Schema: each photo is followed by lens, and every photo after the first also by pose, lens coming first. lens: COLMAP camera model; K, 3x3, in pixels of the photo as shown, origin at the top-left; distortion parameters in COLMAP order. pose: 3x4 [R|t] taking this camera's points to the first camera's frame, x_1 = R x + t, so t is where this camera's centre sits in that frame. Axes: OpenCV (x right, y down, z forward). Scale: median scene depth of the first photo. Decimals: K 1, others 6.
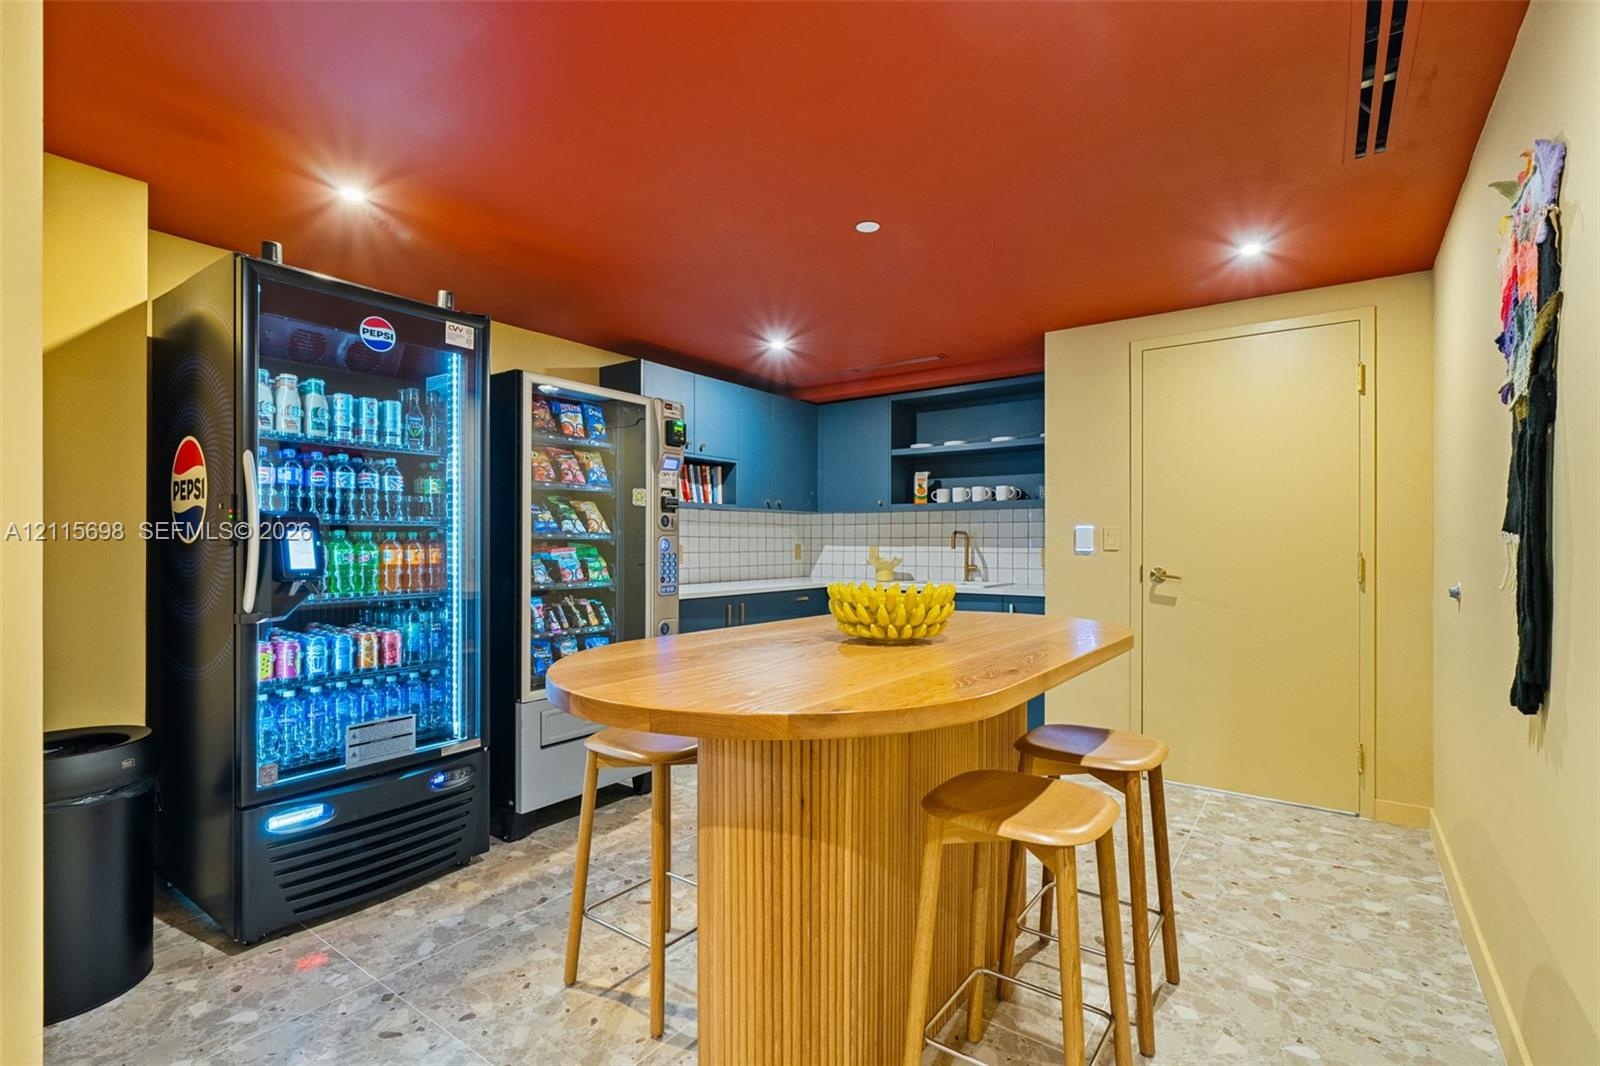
lens RADIAL K [[743.8, 0, 798.2], [0, 743.8, 535.8], [0, 0, 1]] dist [0.000322, -0.001306]
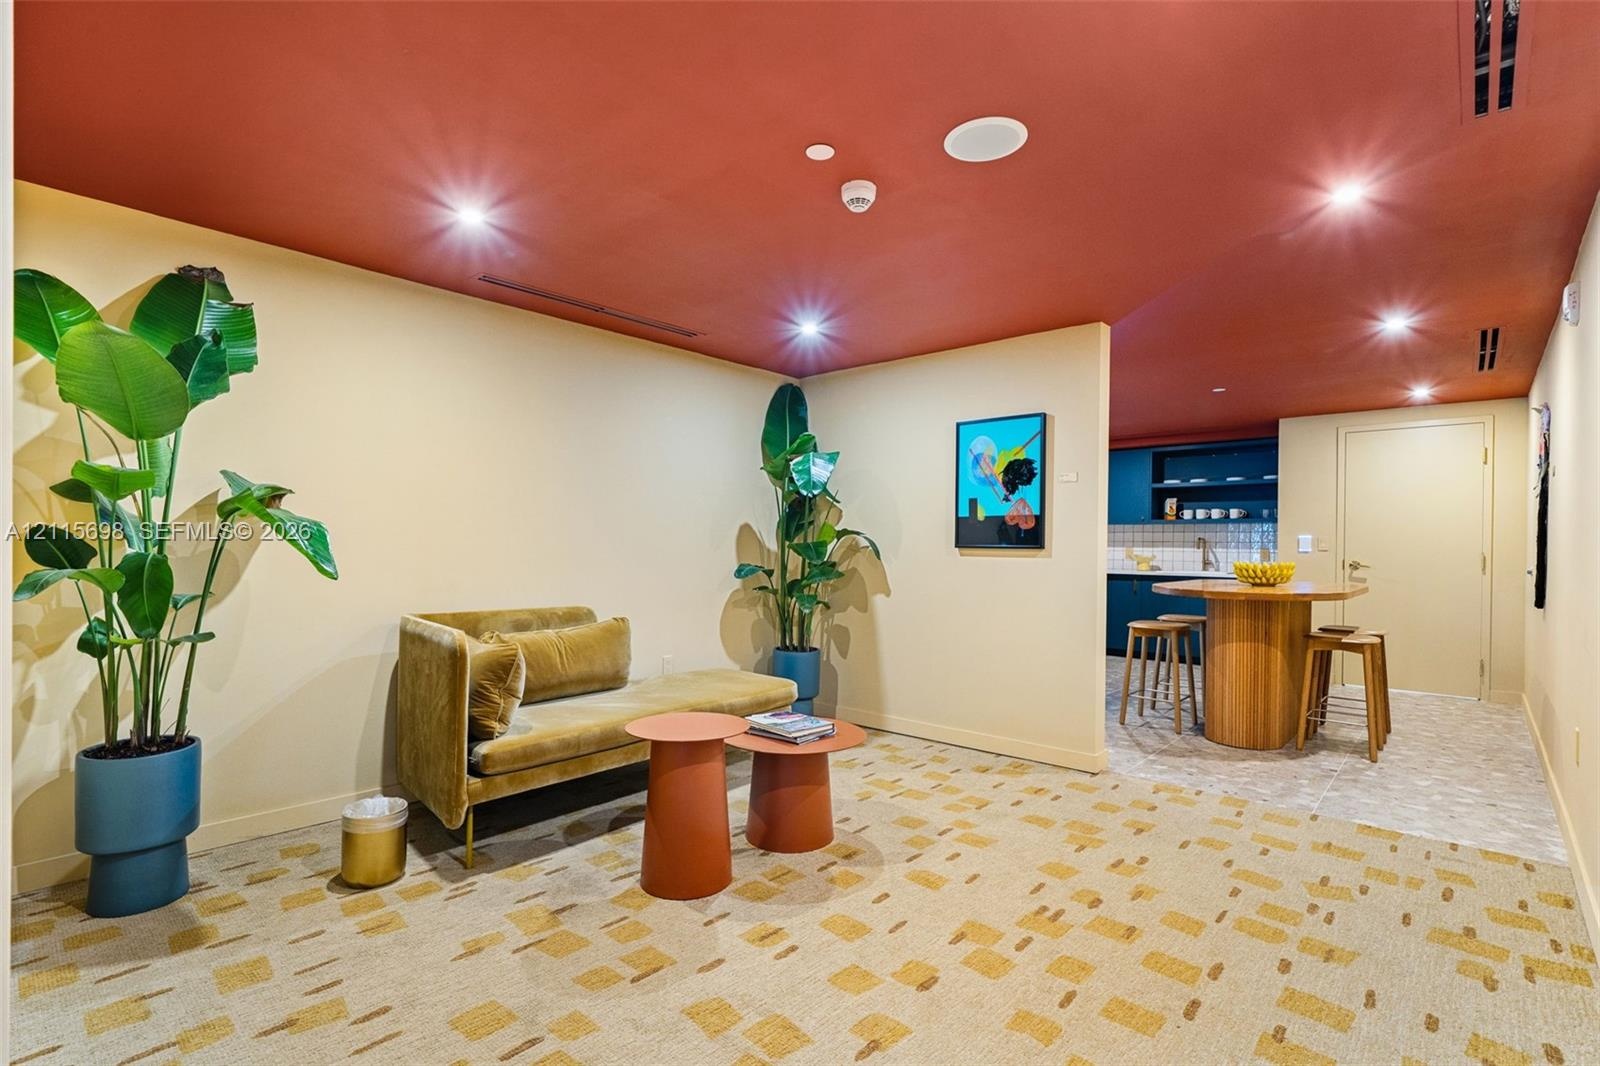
lens RADIAL K [[743.8, 0, 801.6], [0, 743.8, 537.9], [0, 0, 1]] dist [0.000322, -0.001306]
pose [[0.994318, 0.010882, -0.105891, -0.433999], [-0.010980, 0.999940, -0.000342, 0.003376], [0.105881, 0.001502, 0.994378, -0.604496]]
